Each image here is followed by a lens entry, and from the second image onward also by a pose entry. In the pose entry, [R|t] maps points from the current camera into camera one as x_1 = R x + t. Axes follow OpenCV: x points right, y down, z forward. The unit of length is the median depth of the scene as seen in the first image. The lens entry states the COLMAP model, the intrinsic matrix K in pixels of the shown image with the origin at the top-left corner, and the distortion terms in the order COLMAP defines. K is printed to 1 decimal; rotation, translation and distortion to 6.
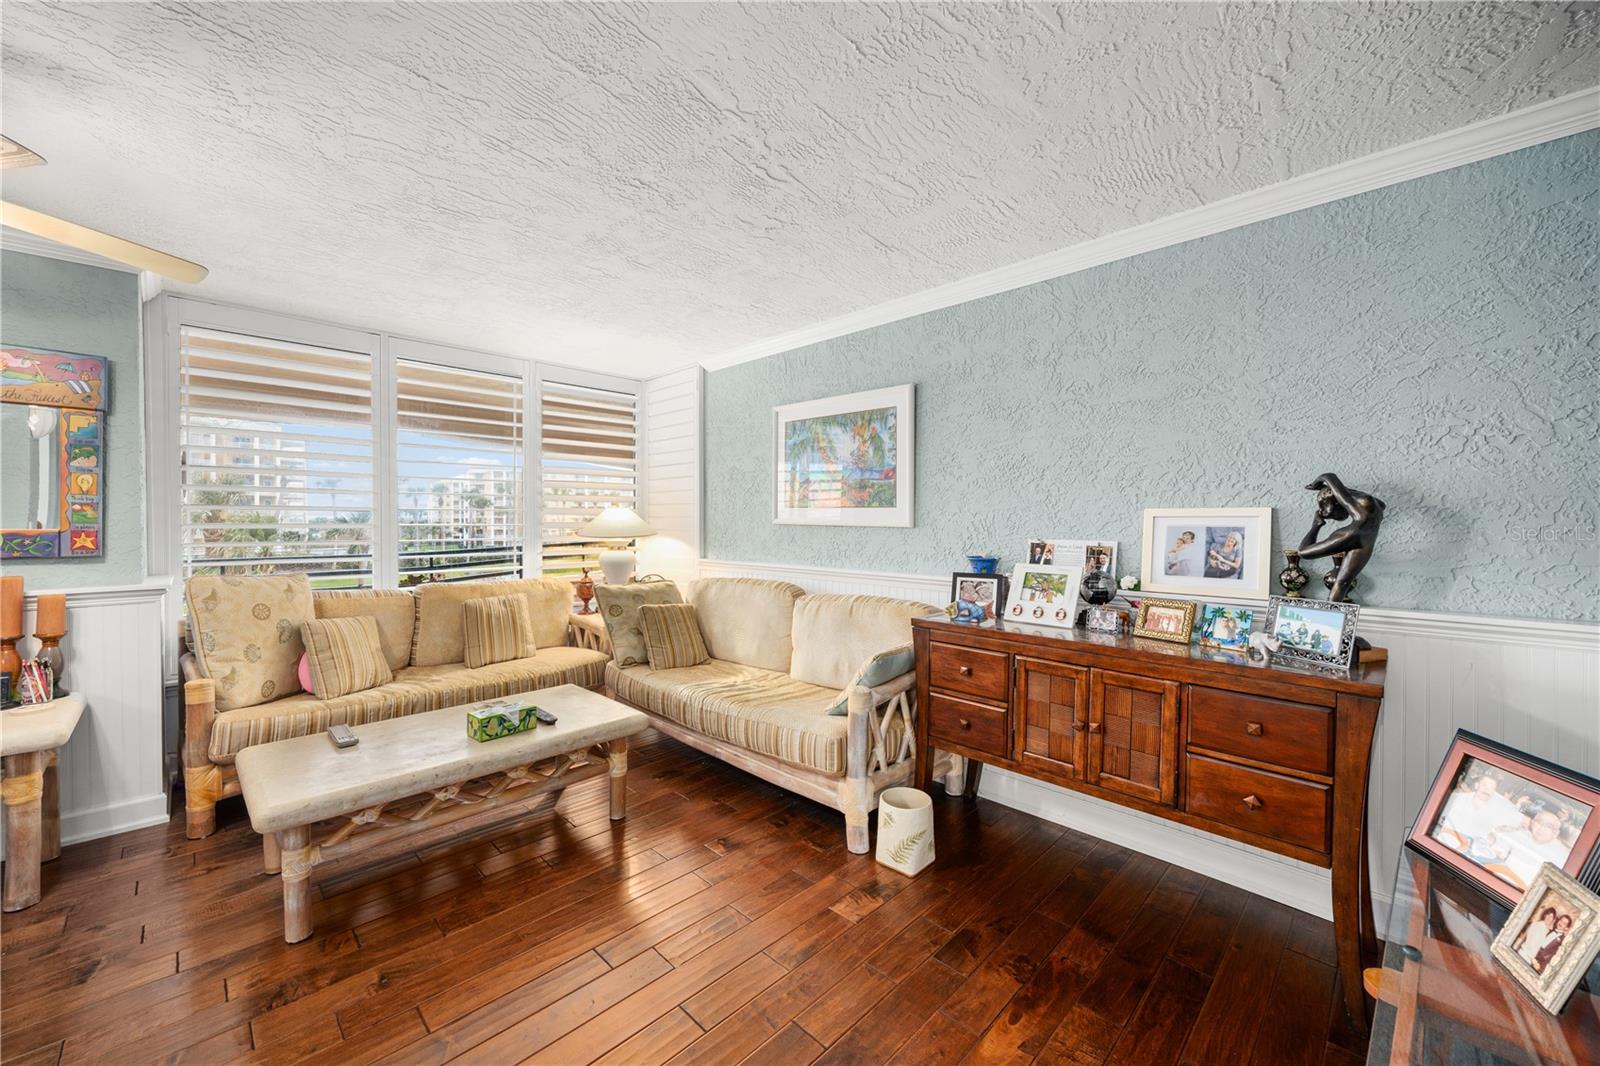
lens RADIAL K [[622.7, 0, 786.6], [0, 622.7, 528.7], [0, 0, 1]] dist [-0.008736, 0.000211]
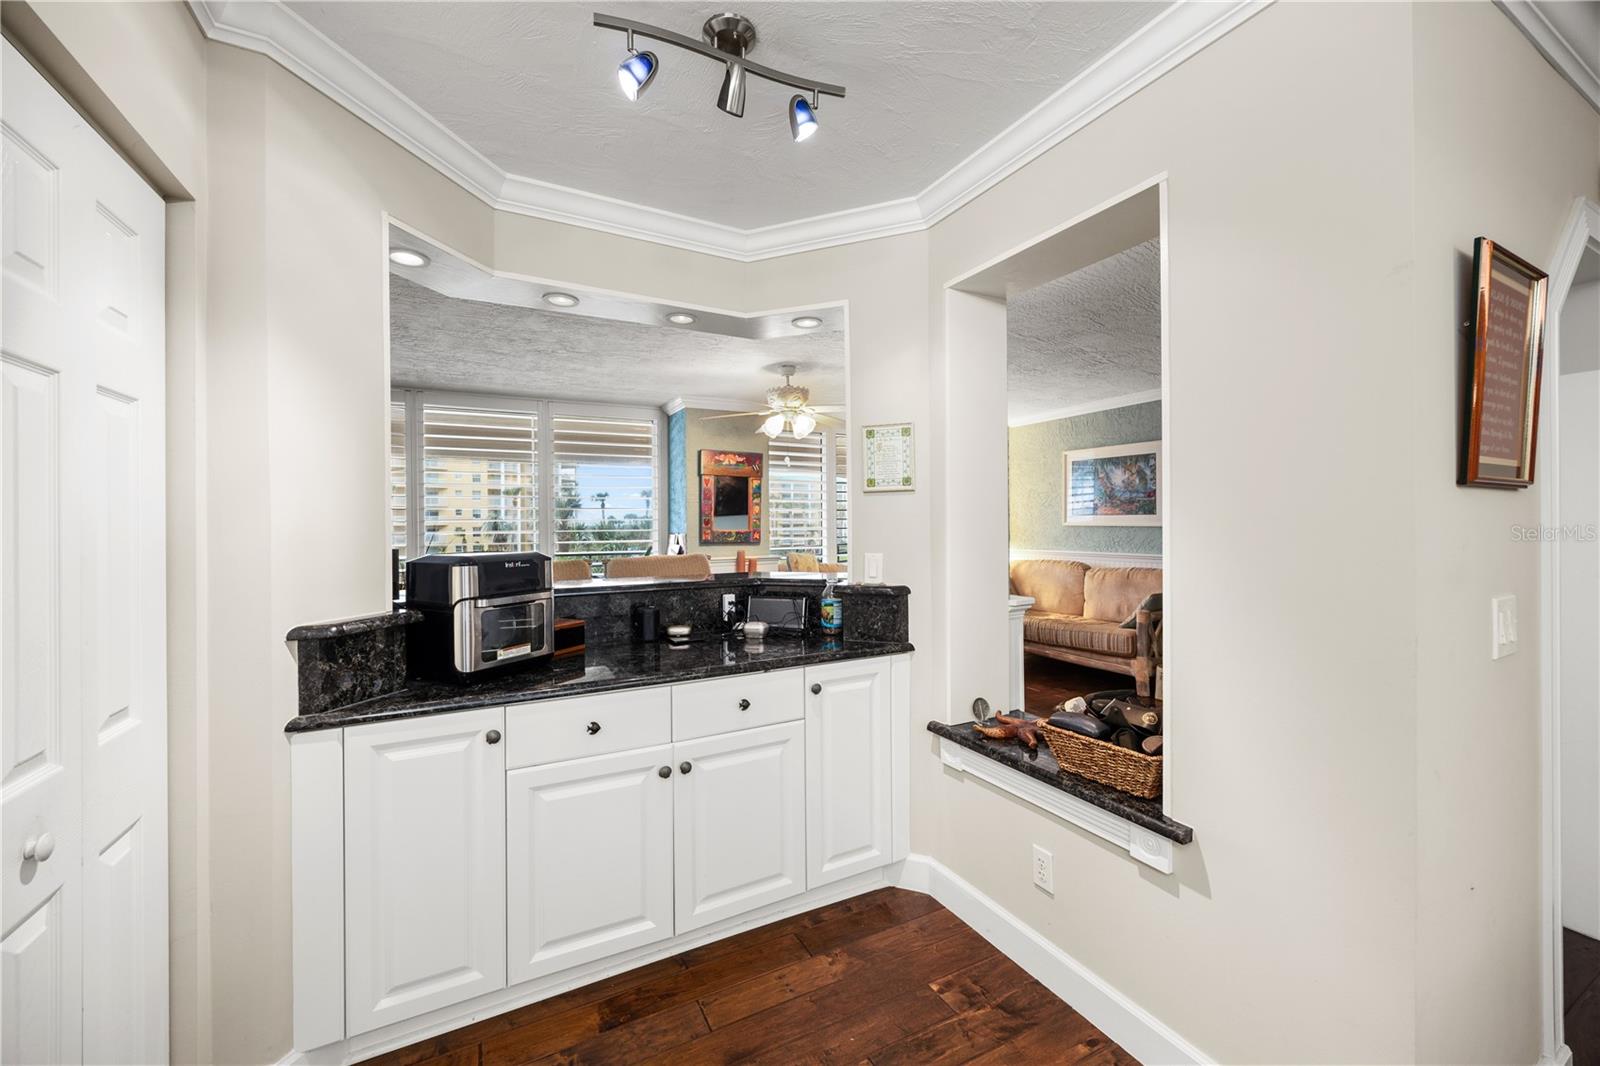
lens RADIAL K [[622.7, 0, 779.0], [0, 622.7, 526.0], [0, 0, 1]] dist [-0.008736, 0.000211]
pose [[0.951471, -0.008272, -0.307627, -0.321307], [0.005170, 0.999927, -0.010898, 0.010386], [0.307695, 0.008779, 0.951445, -1.038073]]
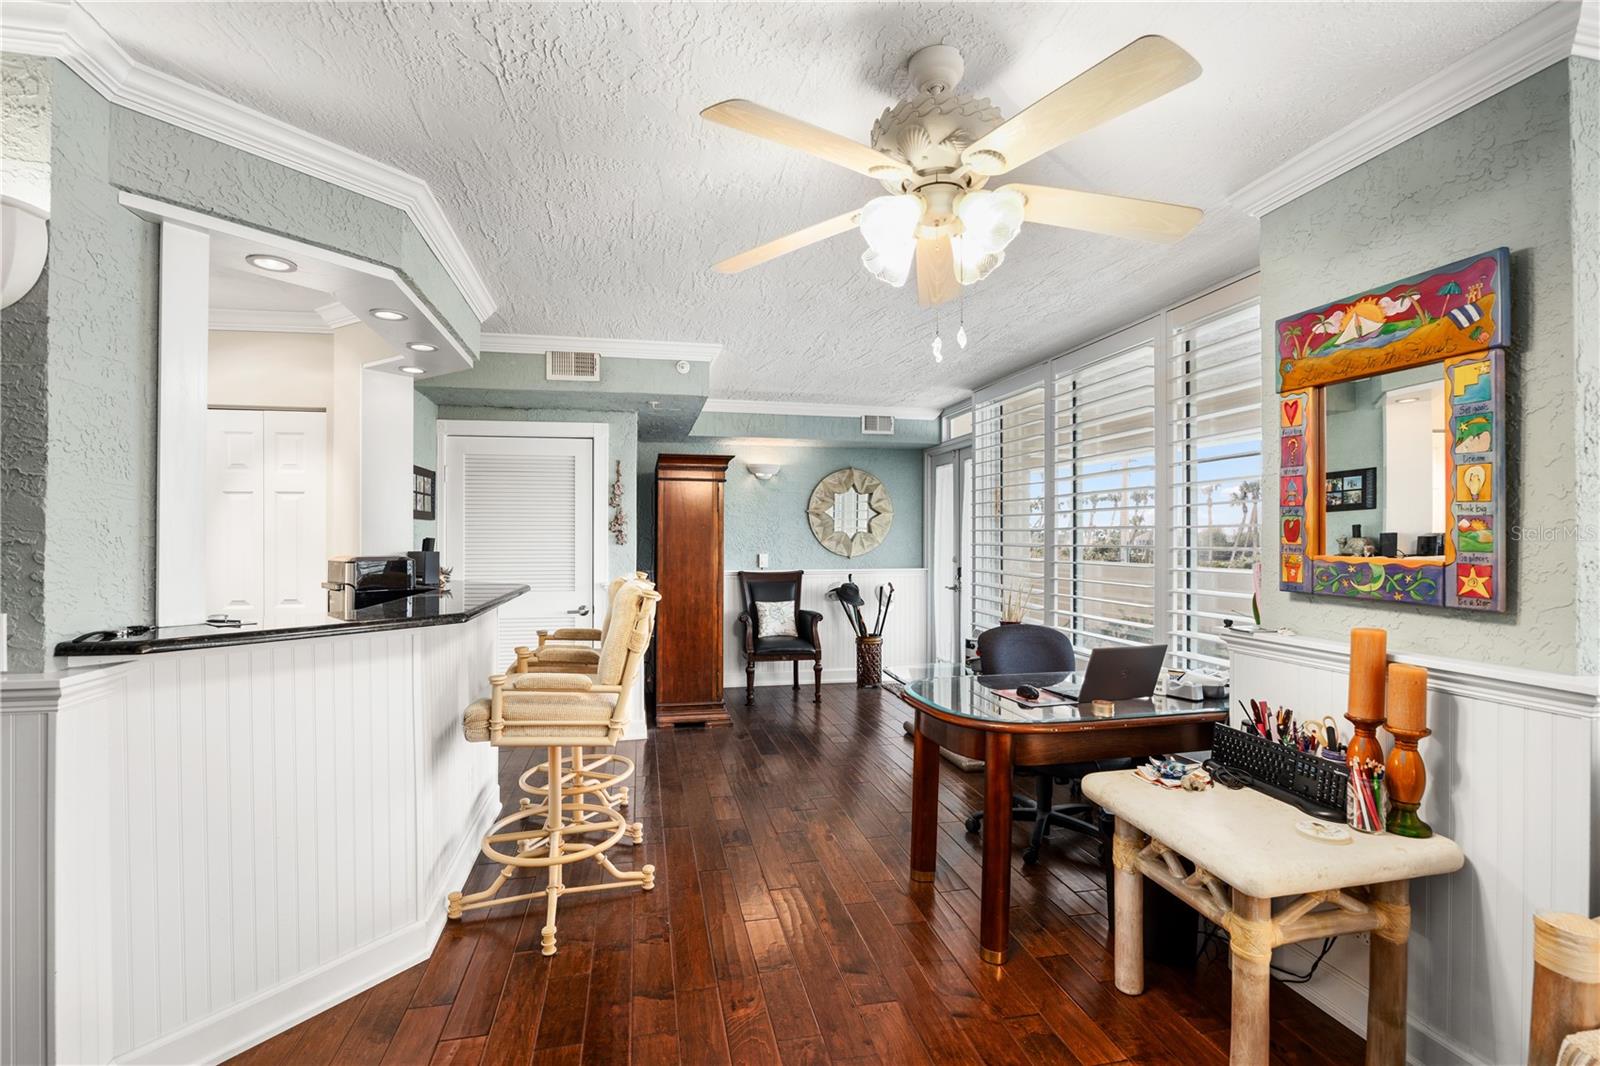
lens RADIAL K [[731.6, 0, 802.5], [0, 731.6, 534.7], [0, 0, 1]] dist [-0.004909, -0.000477]
pose [[-0.527750, -0.006017, -0.849379, -0.211628], [-0.013546, 0.999907, 0.001333, -0.015155], [0.849292, 0.012209, -0.527782, 0.743582]]
